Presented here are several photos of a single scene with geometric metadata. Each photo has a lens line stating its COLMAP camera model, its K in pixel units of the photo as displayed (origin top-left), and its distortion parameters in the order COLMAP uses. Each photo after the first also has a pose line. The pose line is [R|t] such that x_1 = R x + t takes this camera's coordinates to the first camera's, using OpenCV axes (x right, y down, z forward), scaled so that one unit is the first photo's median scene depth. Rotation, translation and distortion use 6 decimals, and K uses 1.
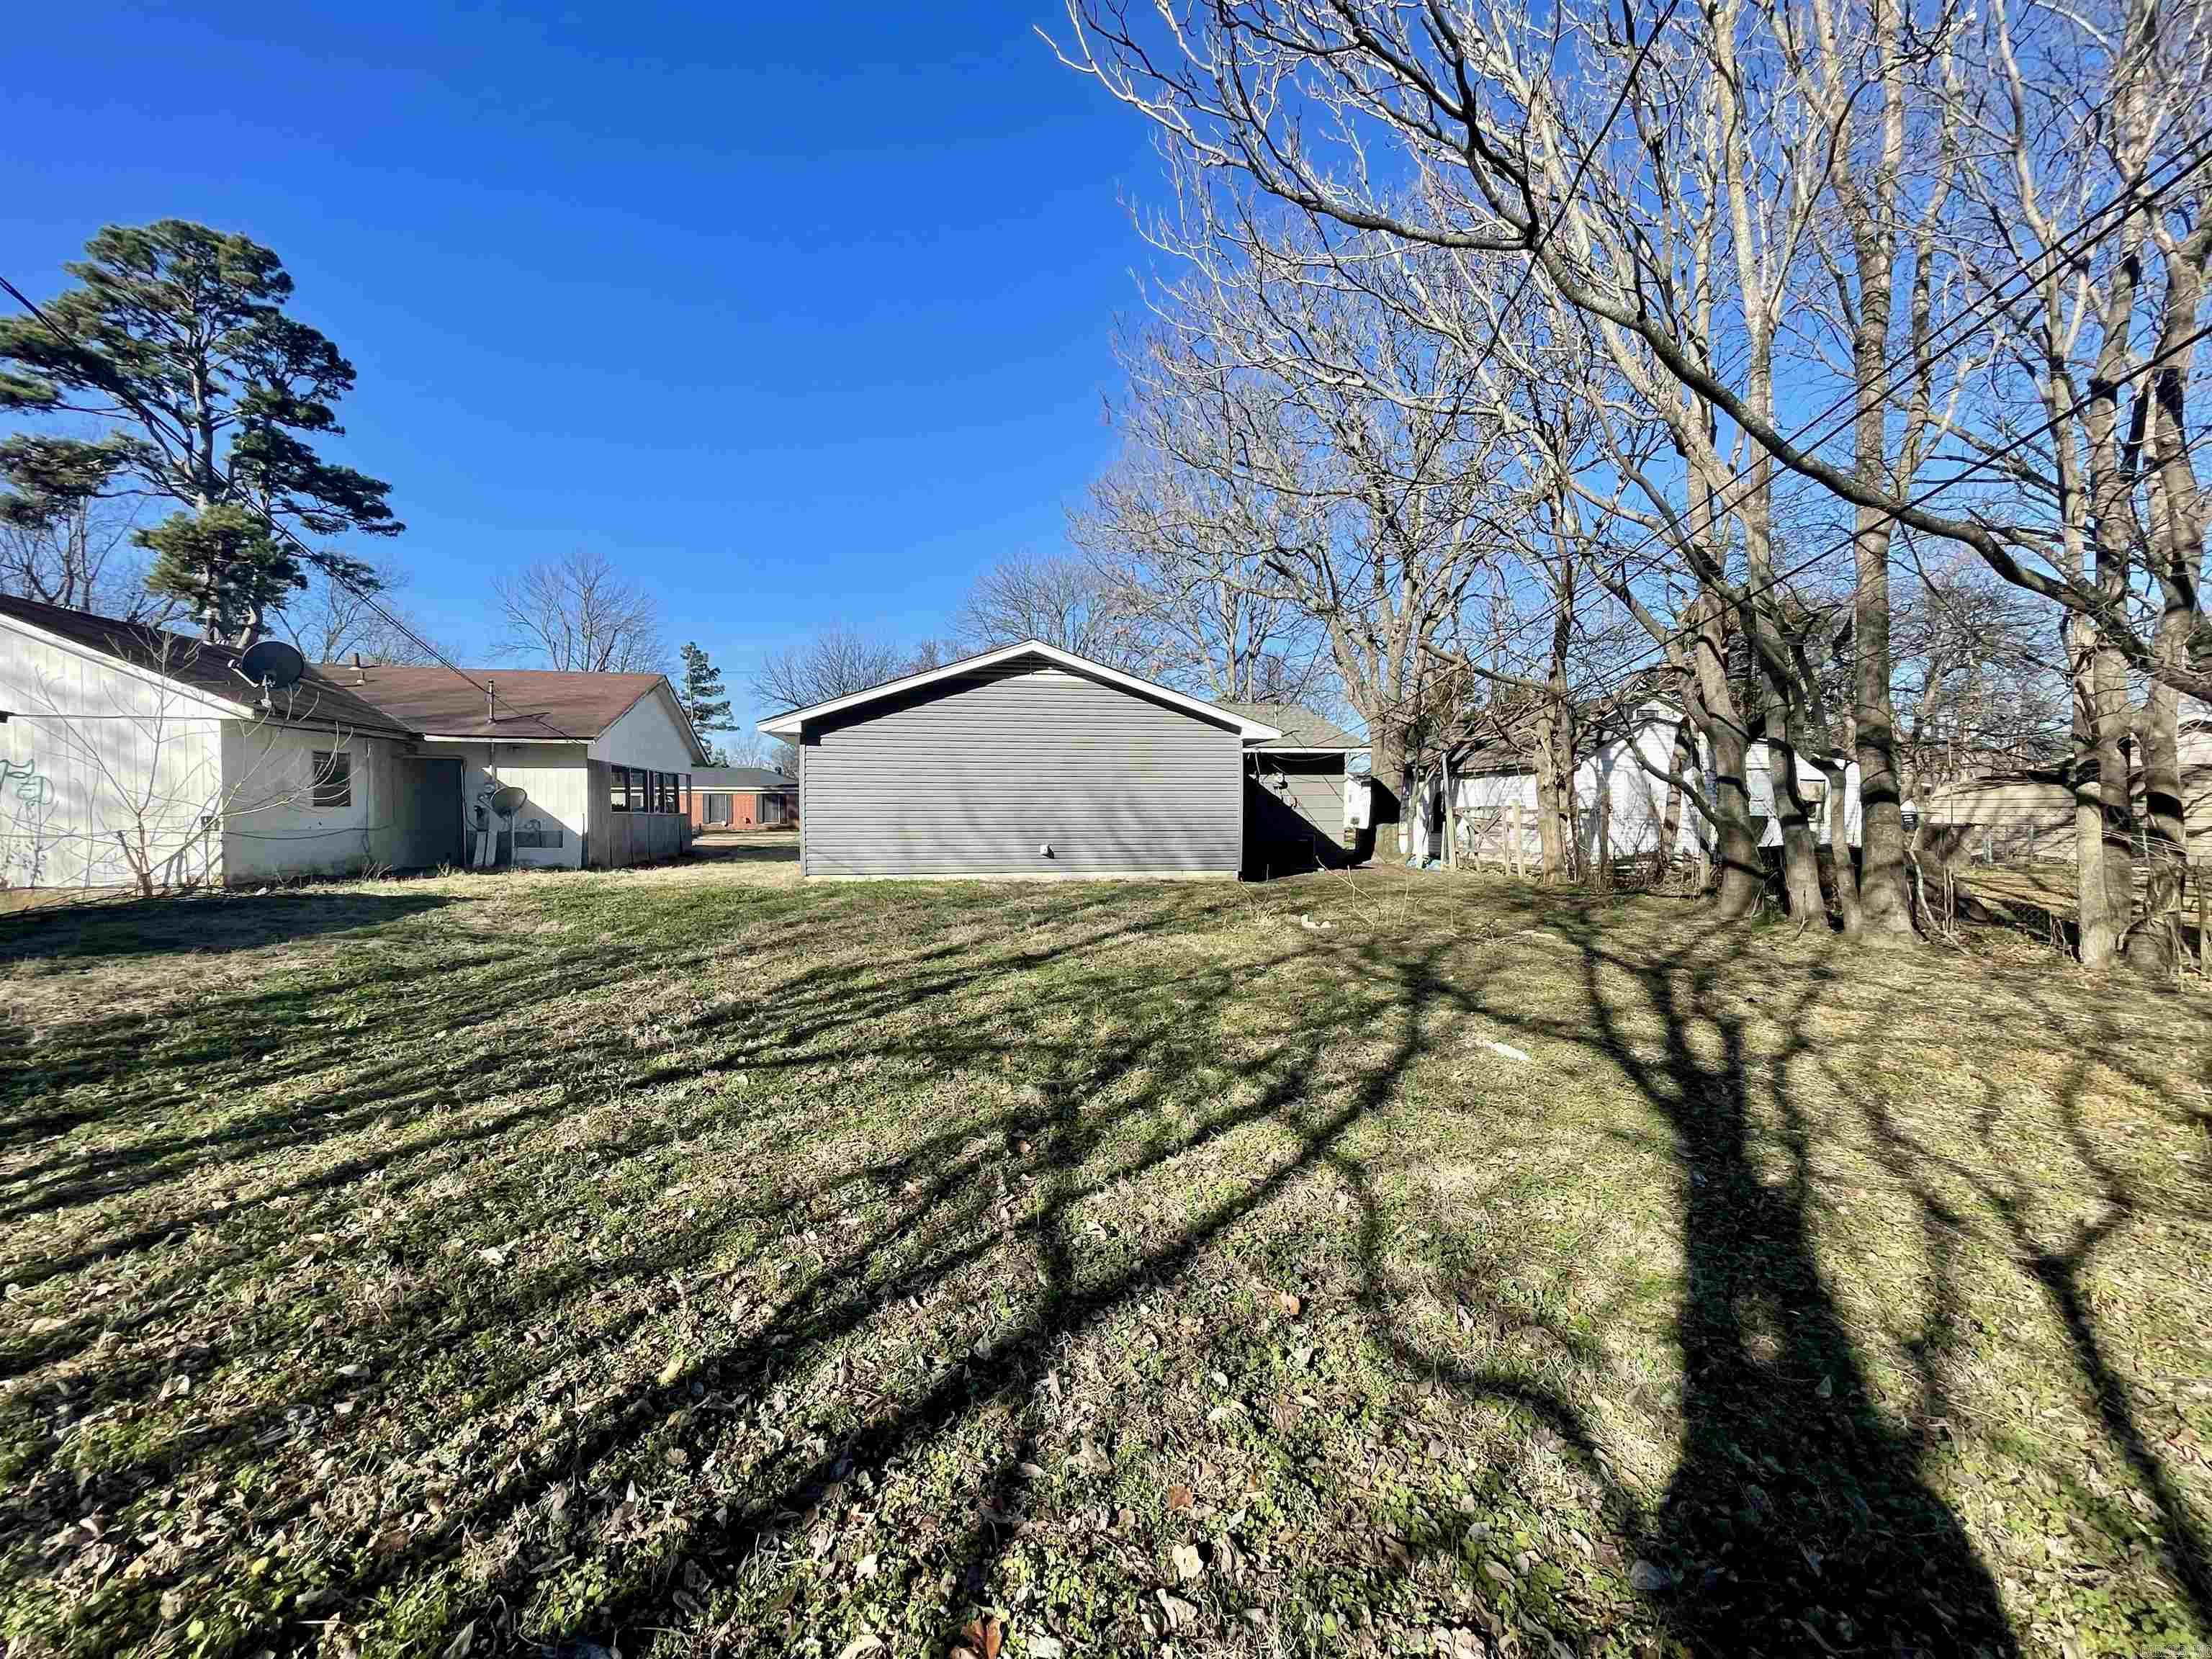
lens RADIAL K [[893.7, 0, 1107.8], [0, 893.7, 840.2], [0, 0, 1]] dist [0.001390, 0.000659]
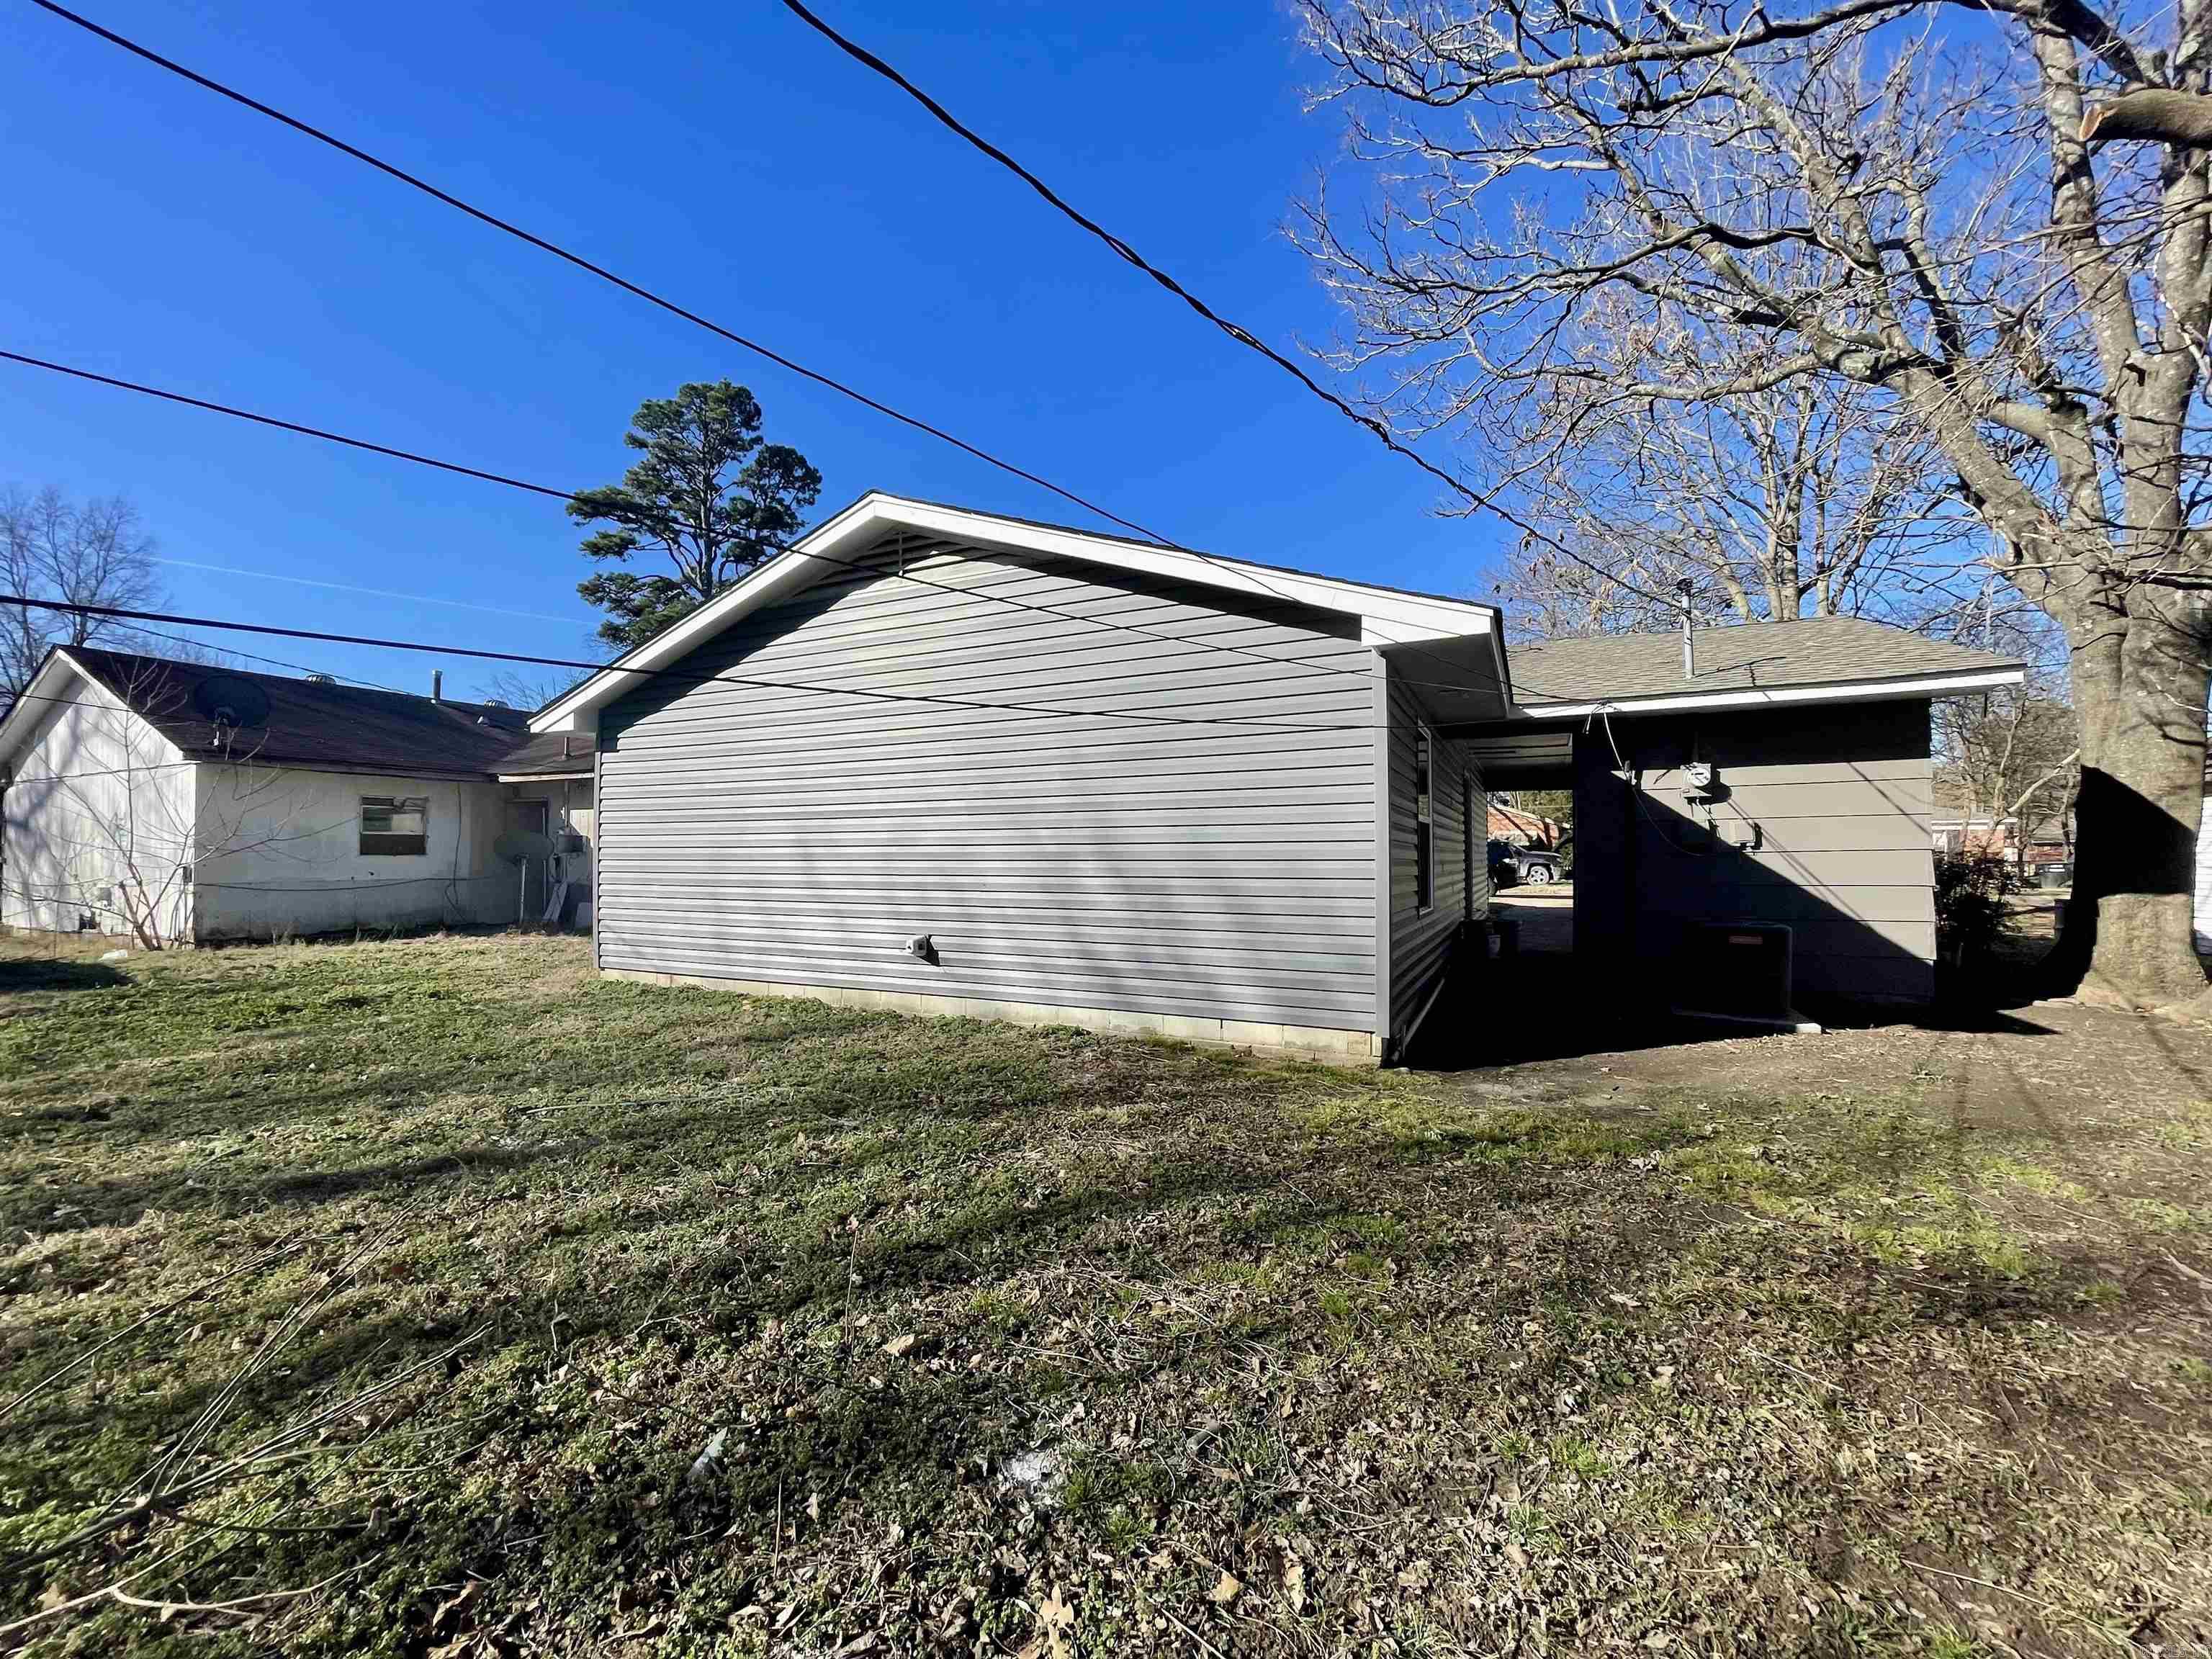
lens RADIAL K [[893.7, 0, 1107.8], [0, 893.7, 840.2], [0, 0, 1]] dist [0.001390, 0.000659]
pose [[0.807014, -0.013270, -0.590383, 0.213286], [-0.017000, 0.998811, -0.045689, -0.018323], [0.590287, 0.046908, 0.805829, 0.527182]]
